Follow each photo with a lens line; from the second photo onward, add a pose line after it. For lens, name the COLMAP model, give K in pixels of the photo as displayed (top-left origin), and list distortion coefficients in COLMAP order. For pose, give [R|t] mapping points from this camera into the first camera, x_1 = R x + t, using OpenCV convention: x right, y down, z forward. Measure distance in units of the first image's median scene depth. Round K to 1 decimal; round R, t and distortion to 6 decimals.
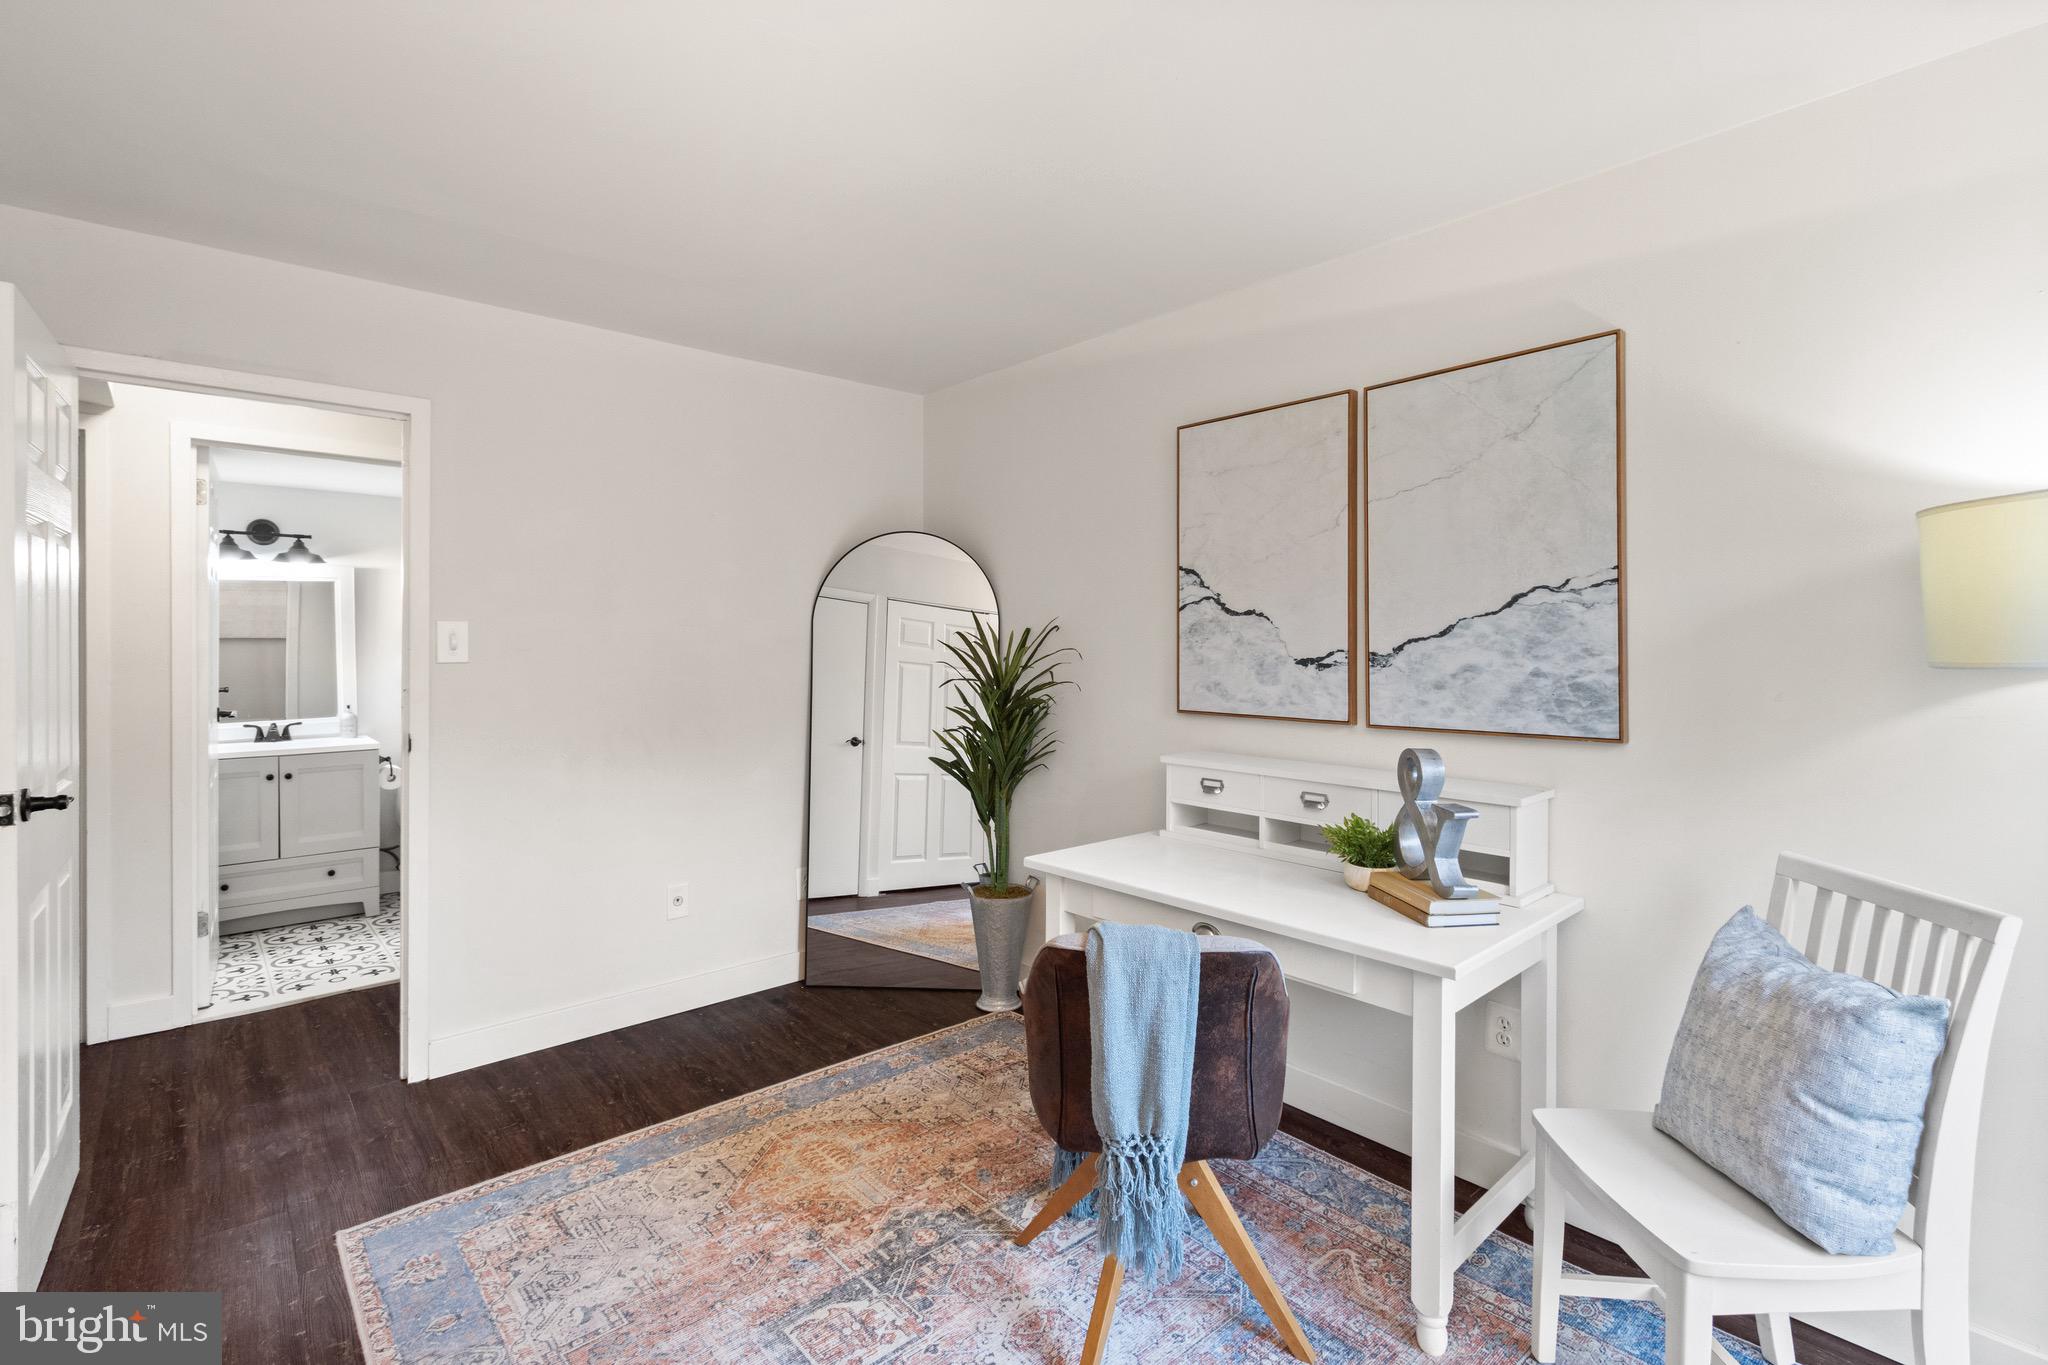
lens RADIAL K [[959.6, 0, 1027.9], [0, 959.6, 656.5], [0, 0, 1]] dist [0.004524, -0.000467]
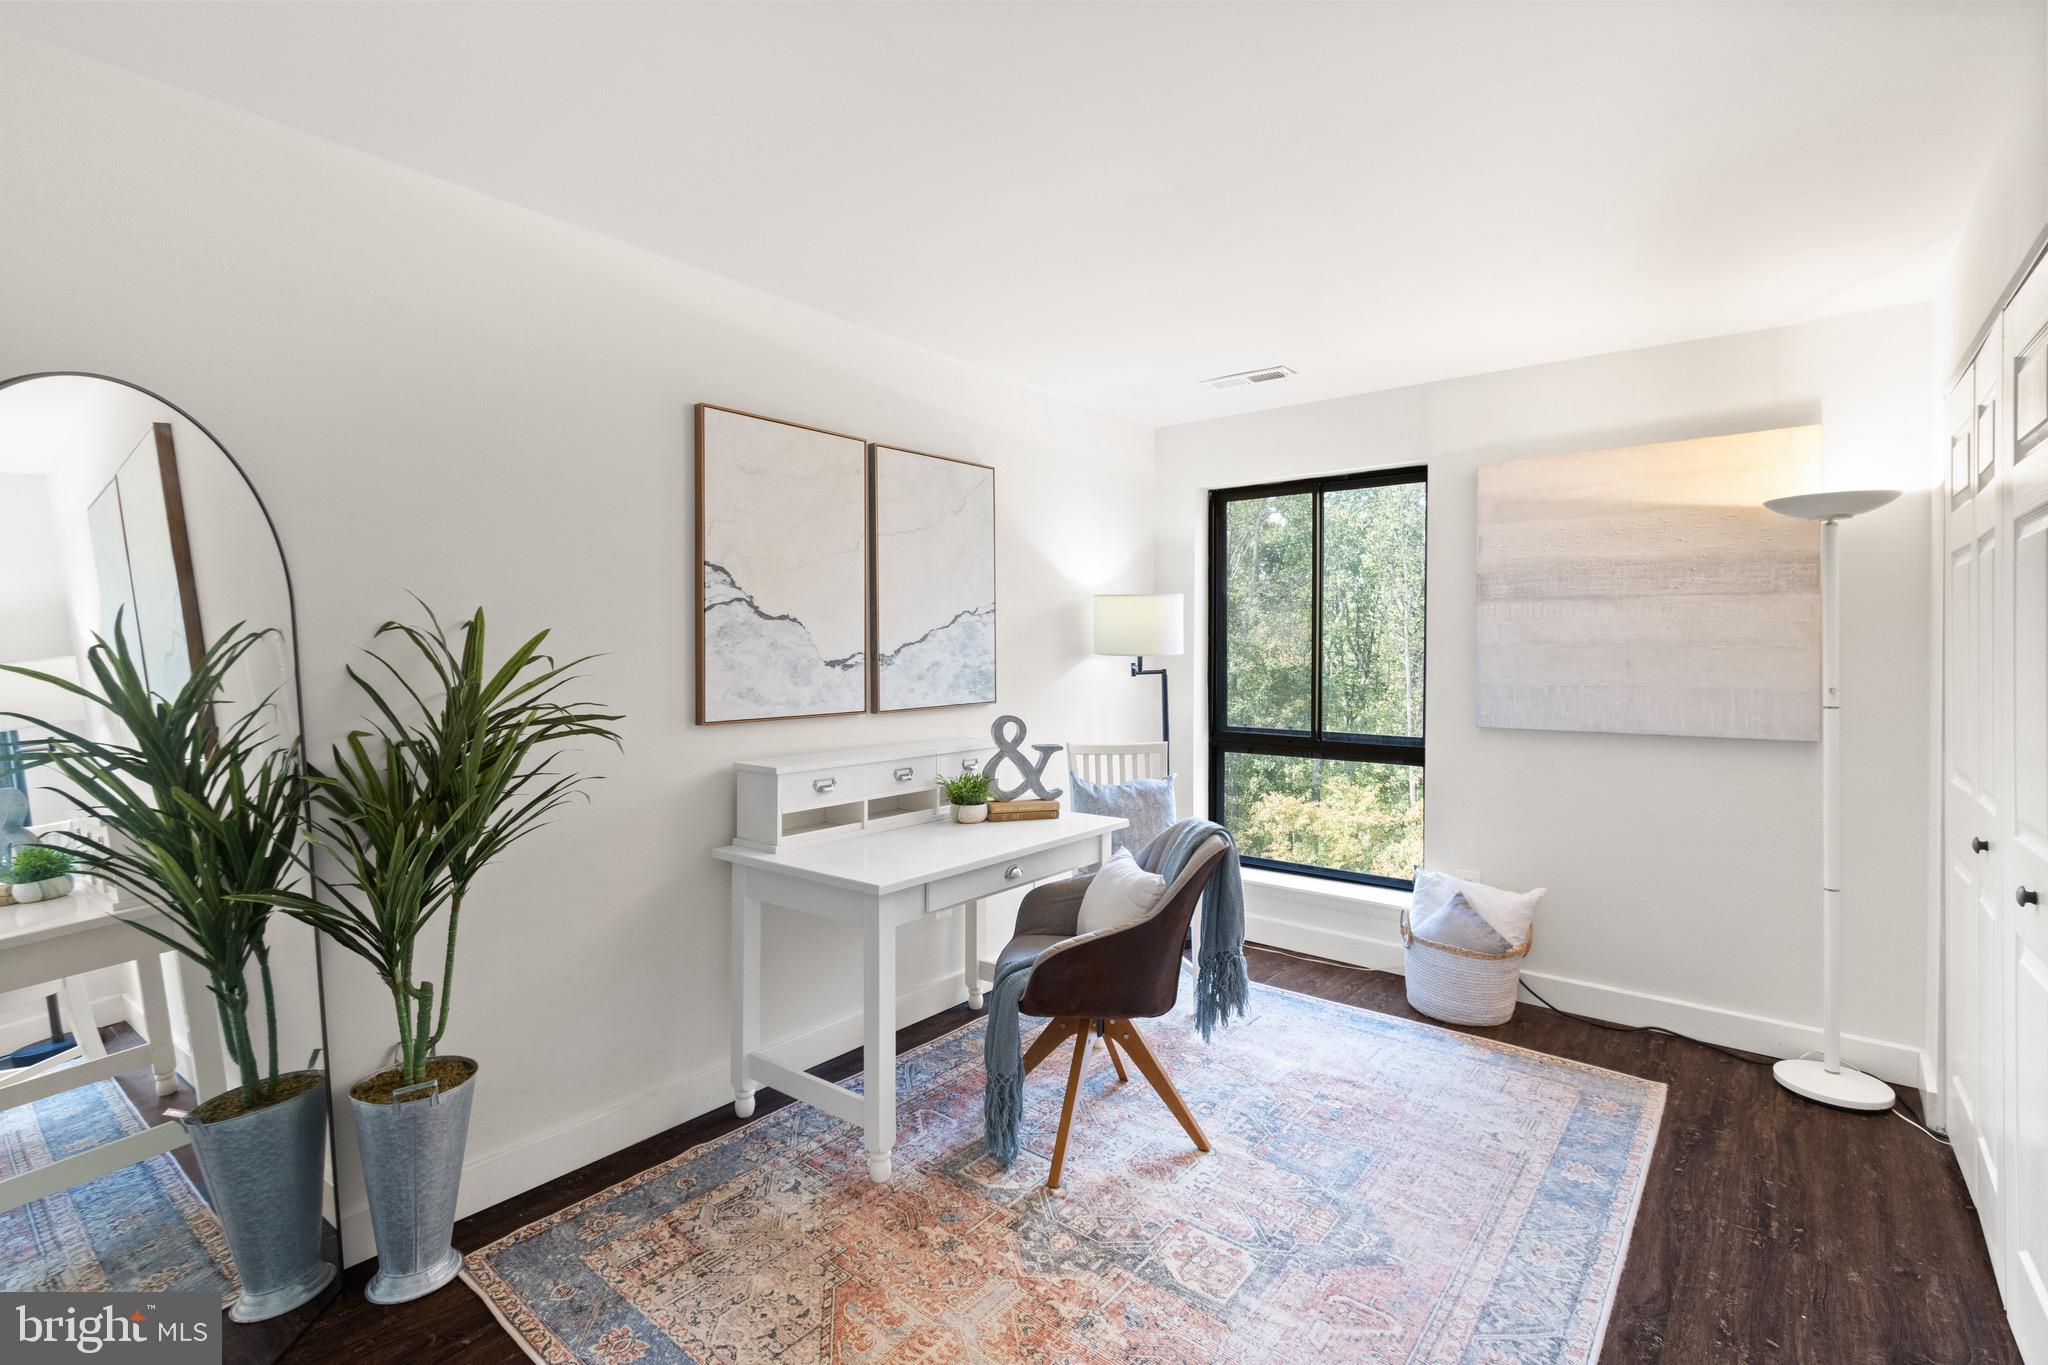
lens RADIAL K [[959.6, 0, 1027.9], [0, 959.6, 656.5], [0, 0, 1]] dist [0.004524, -0.000467]
pose [[-0.181873, -0.015977, 0.983192, -0.910649], [0.010190, 0.999784, 0.018132, -0.021823], [-0.983269, 0.013317, -0.181670, 1.023504]]
